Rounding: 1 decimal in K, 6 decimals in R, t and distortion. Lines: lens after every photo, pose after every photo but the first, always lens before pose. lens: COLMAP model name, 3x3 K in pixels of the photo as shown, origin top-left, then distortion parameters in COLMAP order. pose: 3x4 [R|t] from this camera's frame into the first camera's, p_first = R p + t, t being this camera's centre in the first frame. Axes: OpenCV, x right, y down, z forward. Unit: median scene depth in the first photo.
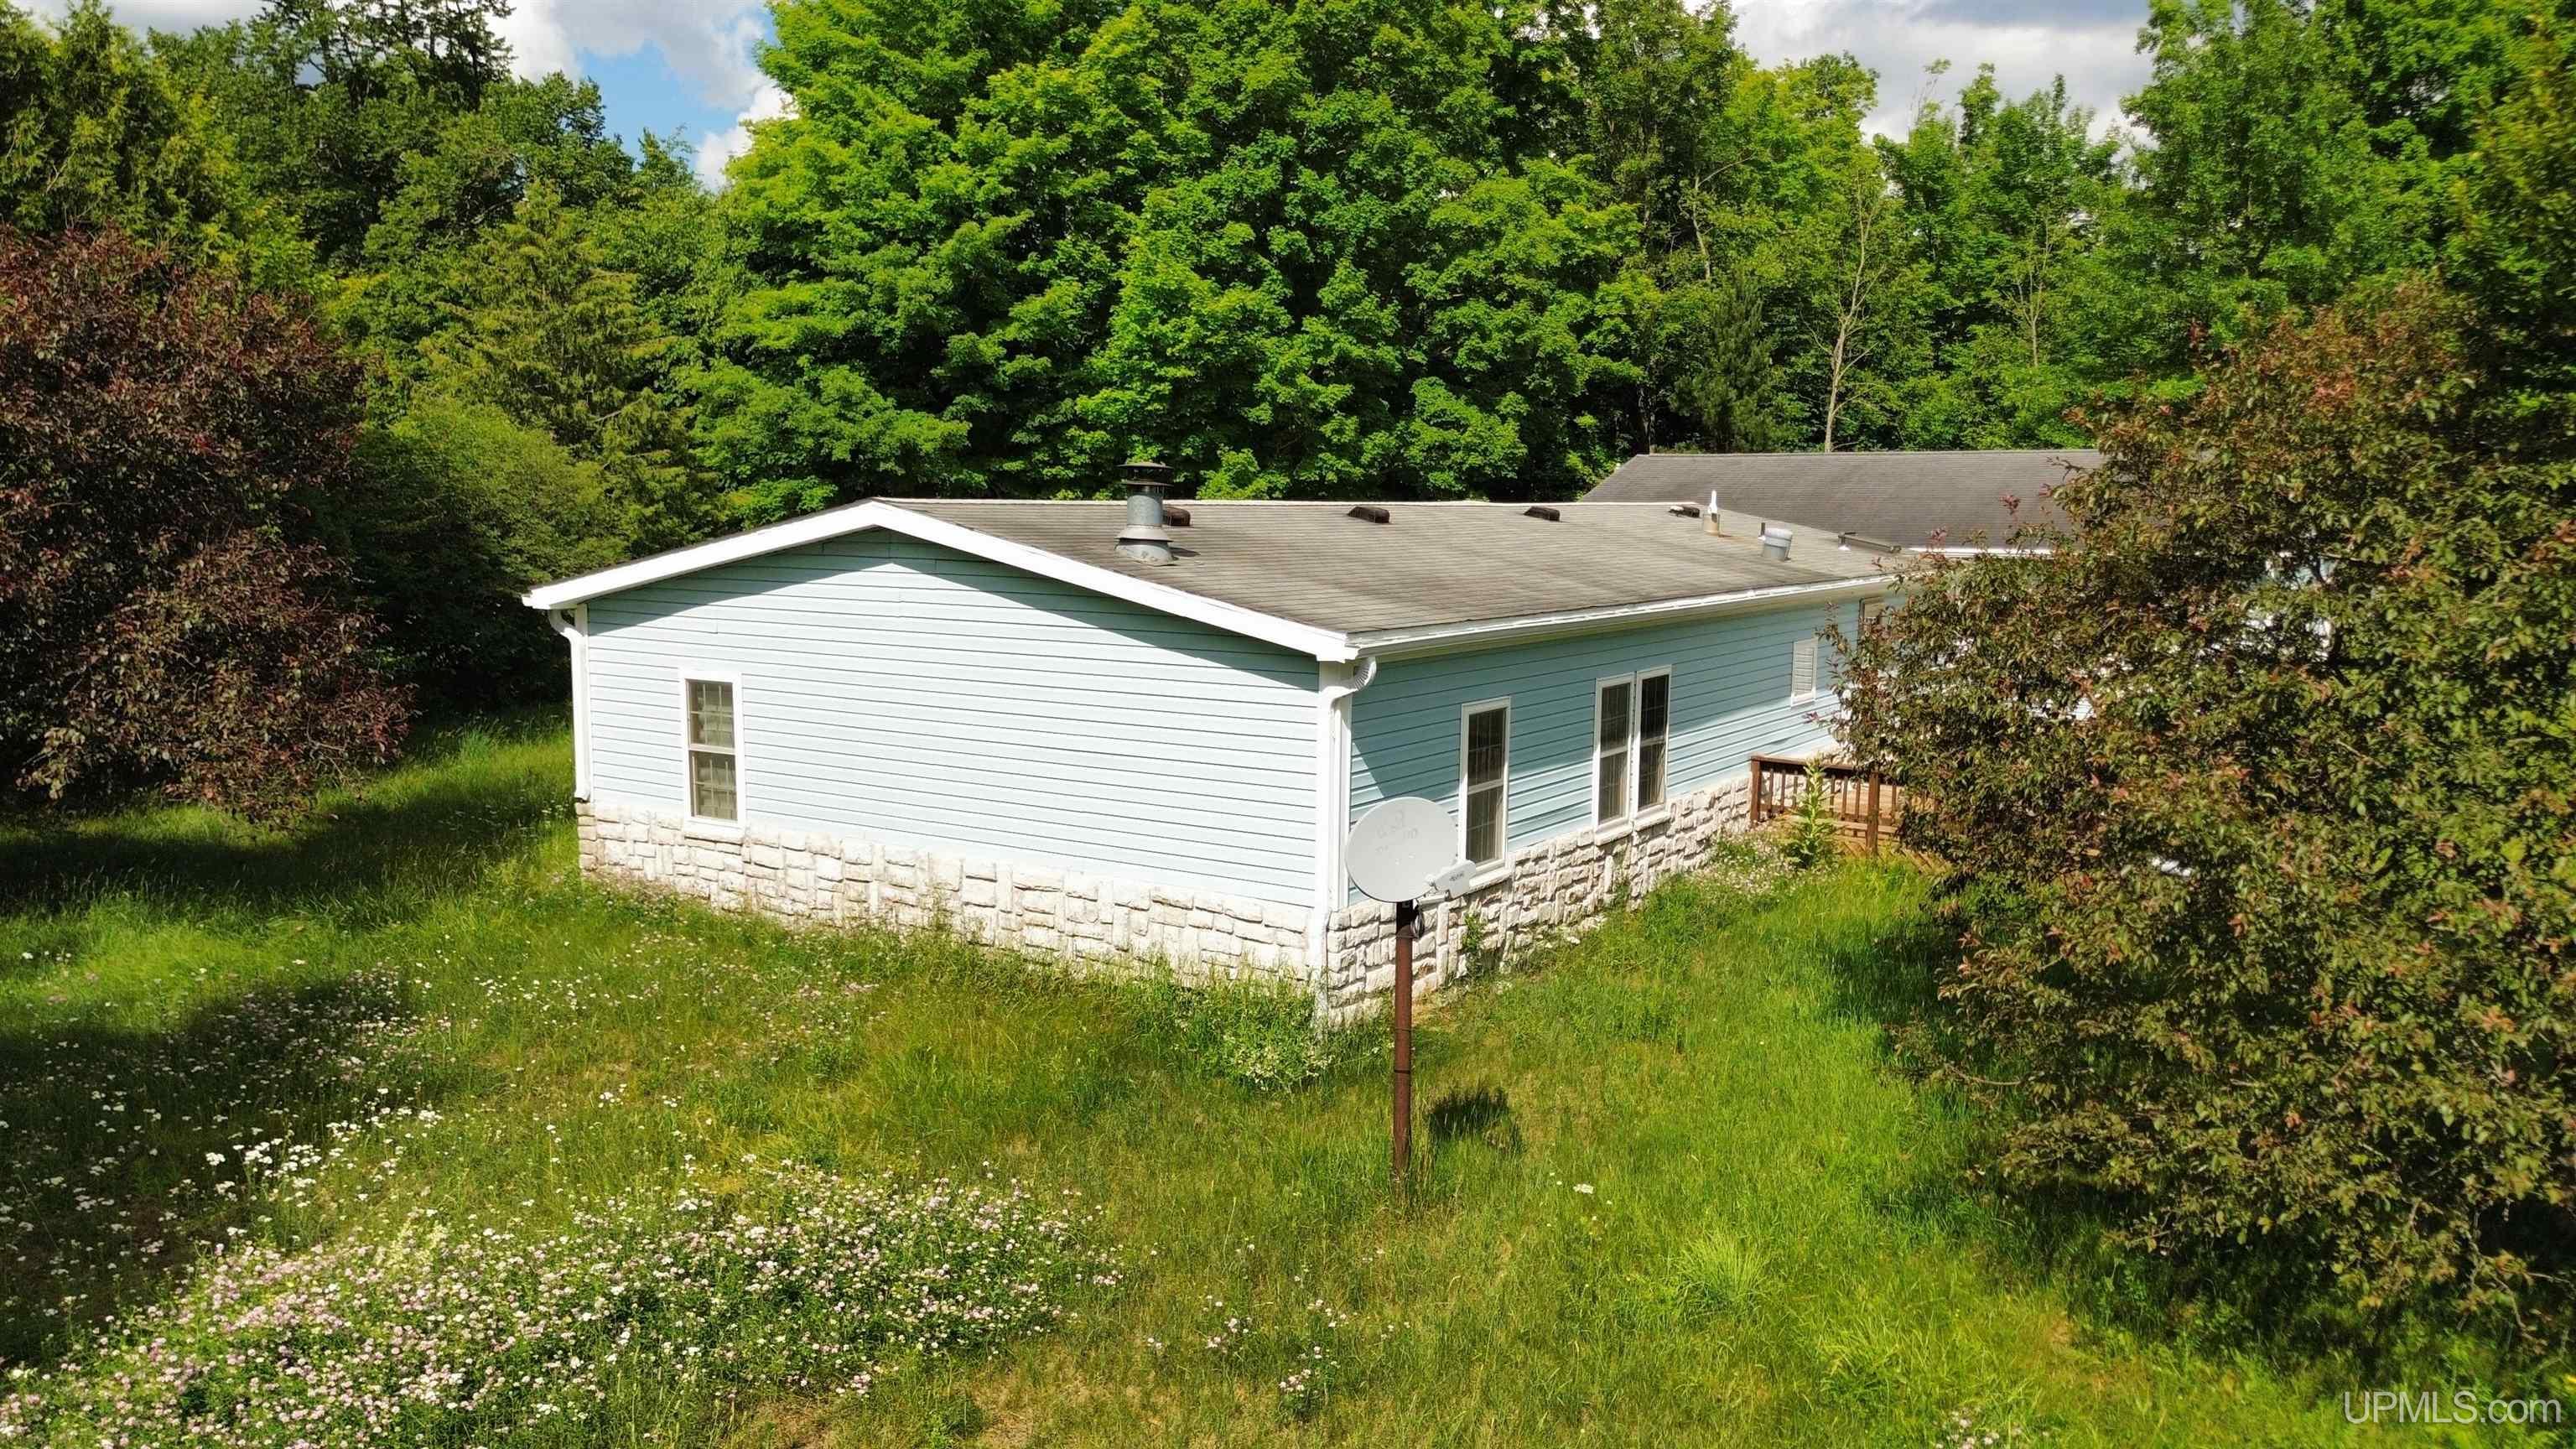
lens RADIAL K [[1821.1, 0, 1294.0], [0, 1821.1, 725.1], [0, 0, 1]] dist [0.075505, -0.081314]
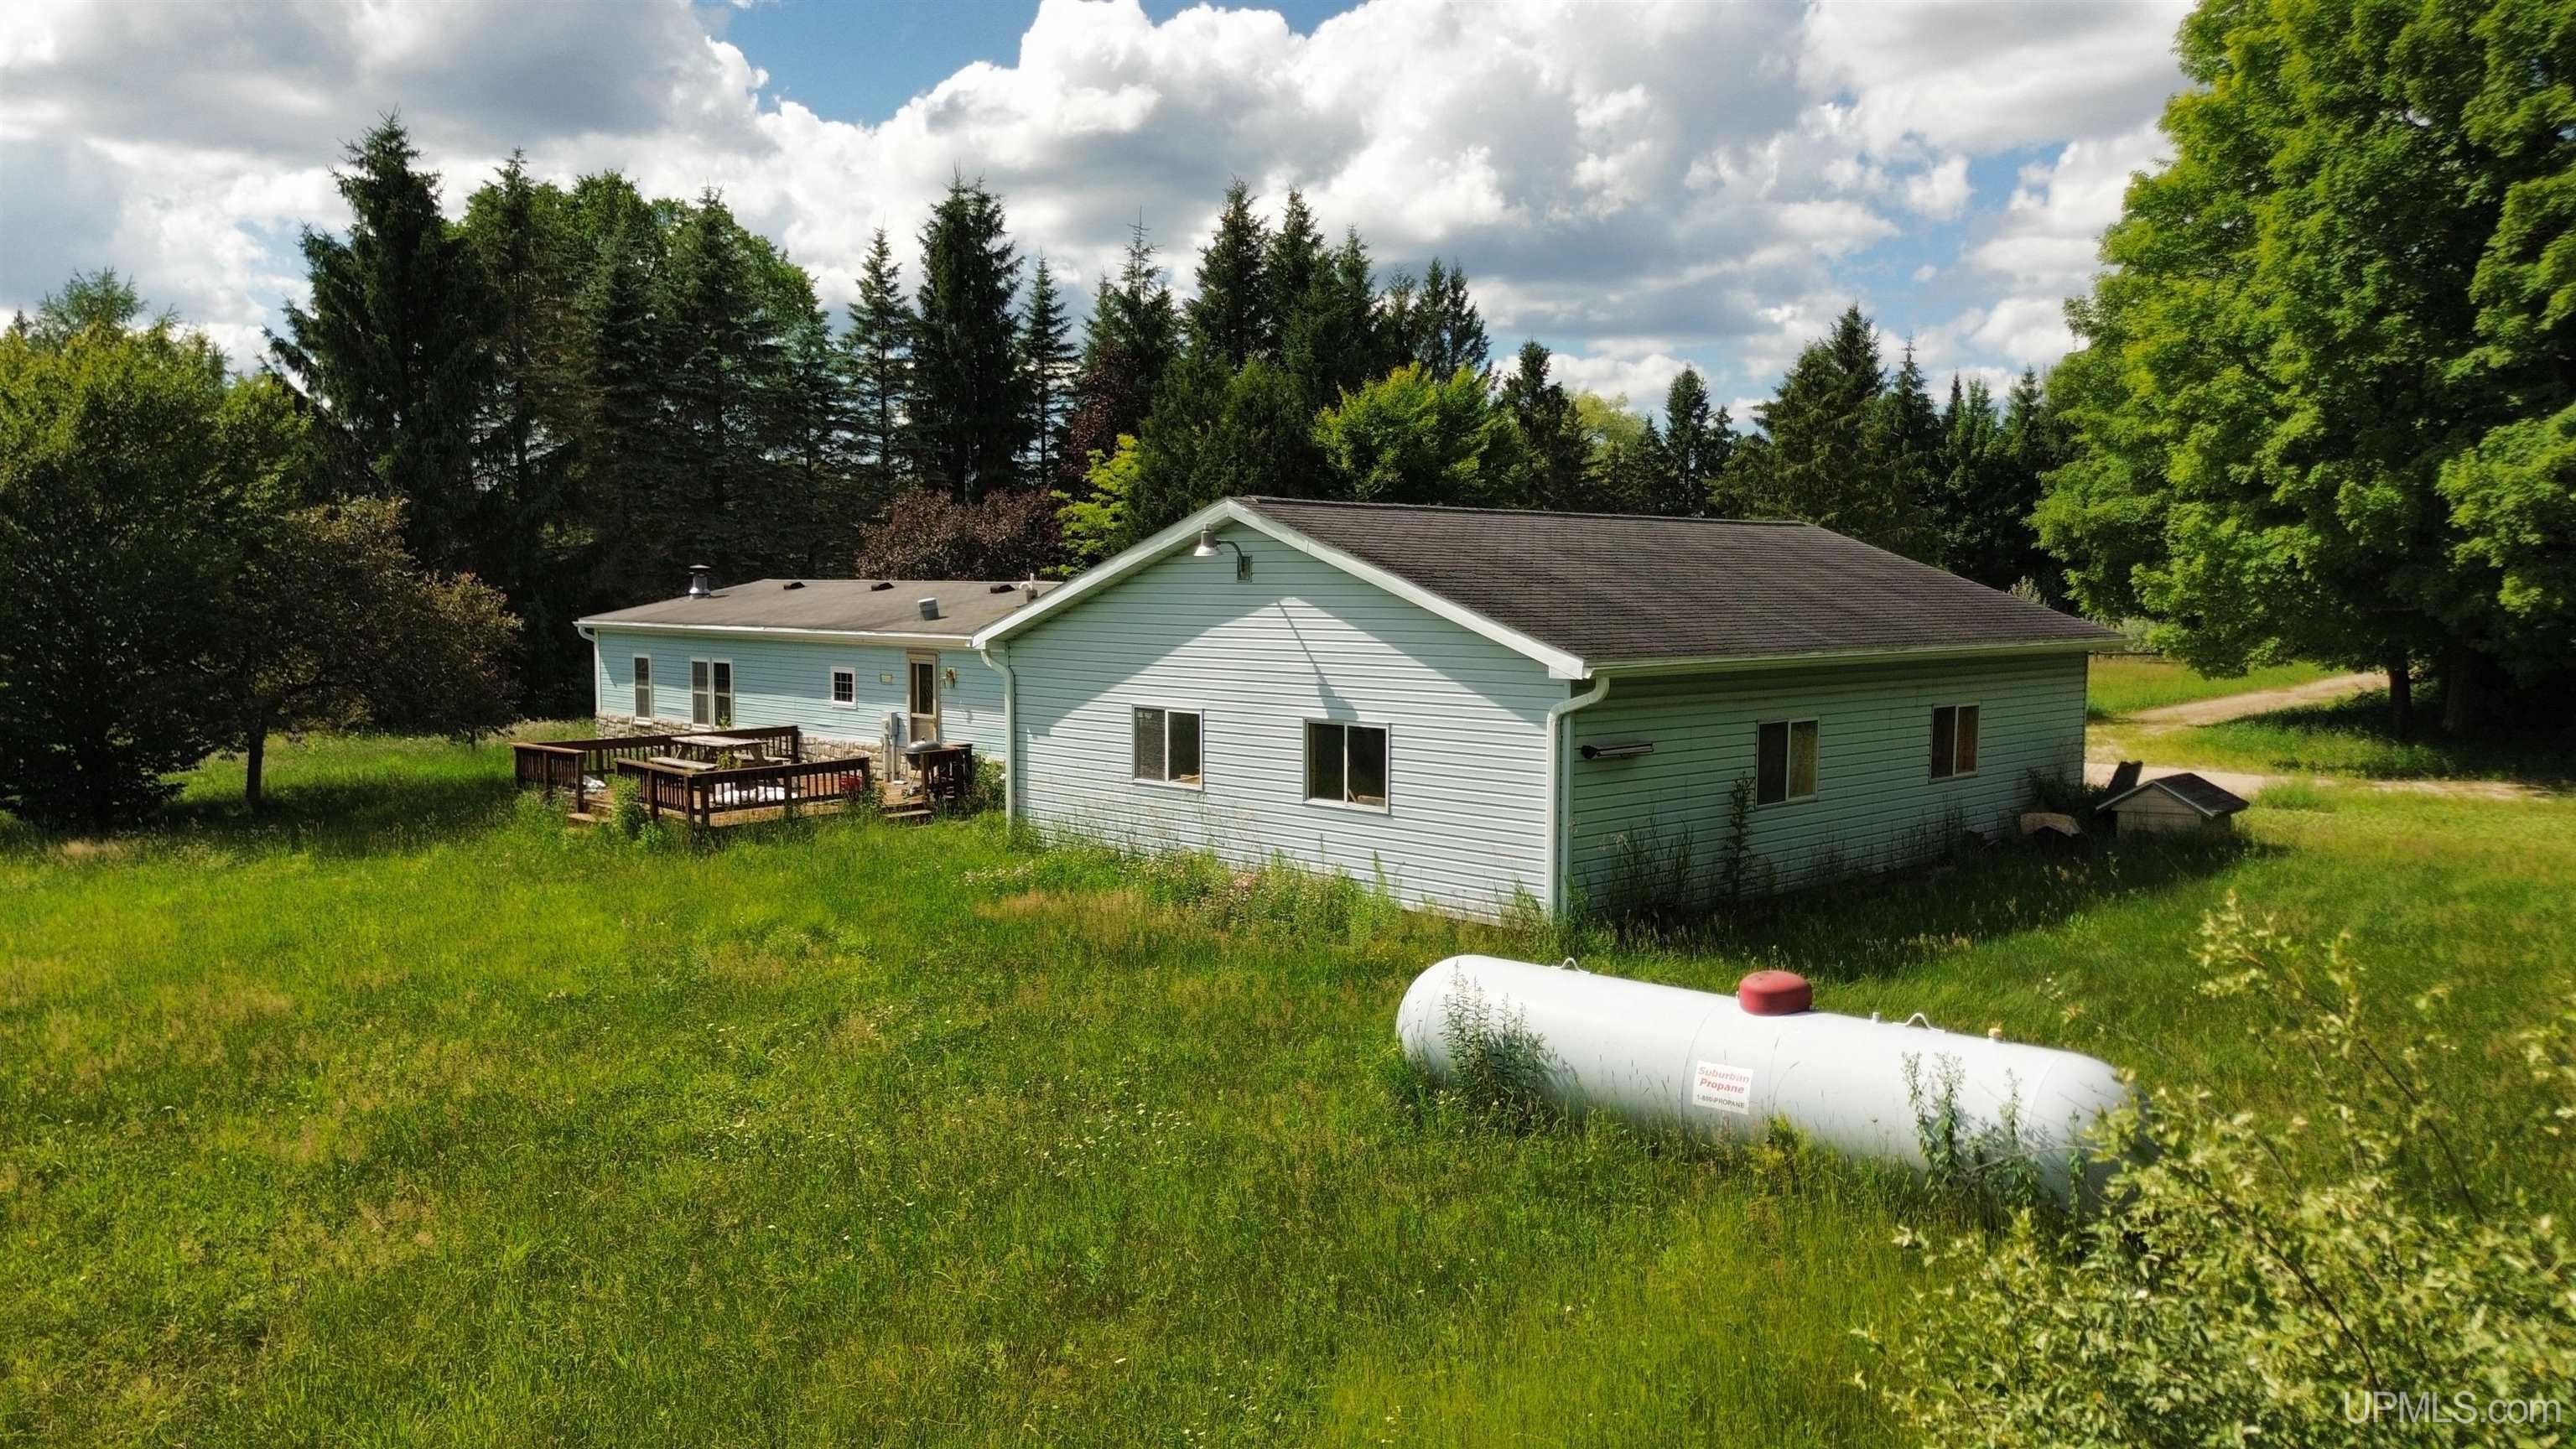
lens RADIAL K [[1862.0, 0, 1310.9], [0, 1862.0, 721.6], [0, 0, 1]] dist [0.079821, -0.096662]
pose [[-0.179935, 0.065498, -0.981496, 0.851278], [-0.125670, 0.988074, 0.088976, -0.091784], [0.975618, 0.139355, -0.169558, 0.792842]]
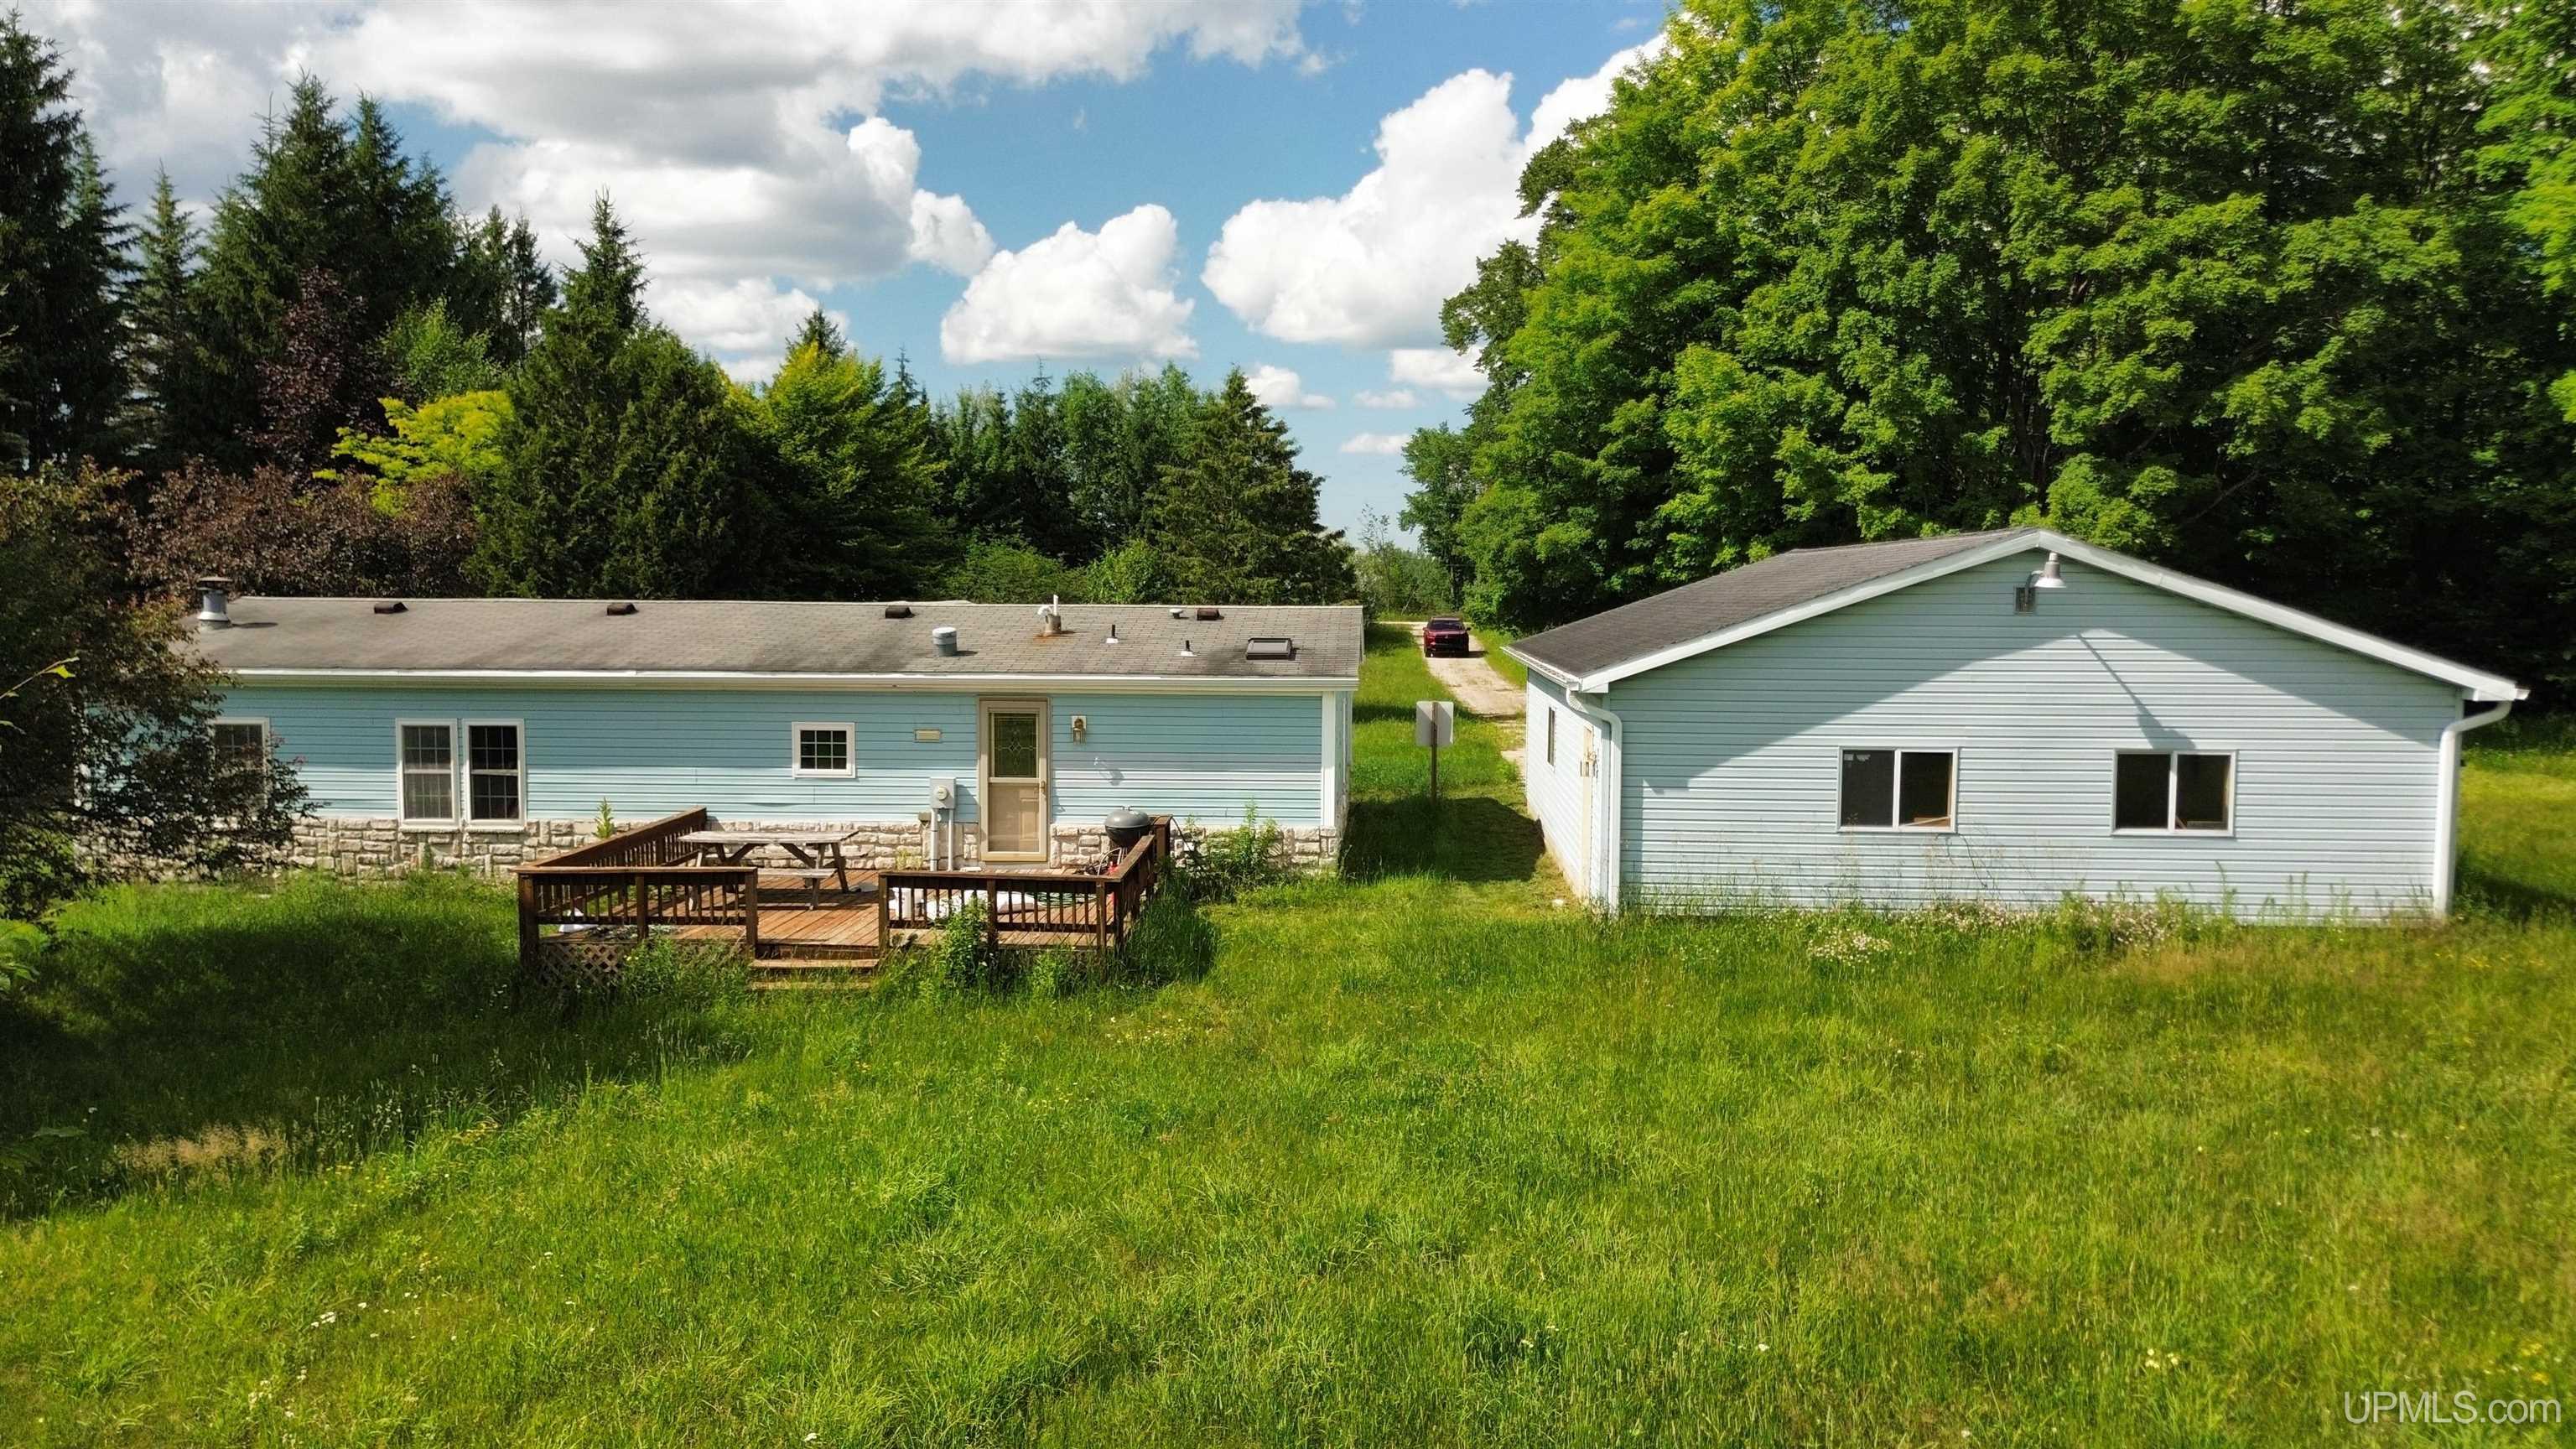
lens RADIAL K [[1862.0, 0, 1310.9], [0, 1862.0, 721.6], [0, 0, 1]] dist [0.079821, -0.096662]
pose [[0.523773, 0.054964, -0.850083, 0.689264], [-0.105353, 0.994435, -0.000615, -0.037144], [0.845318, 0.089881, 0.526648, 0.301129]]
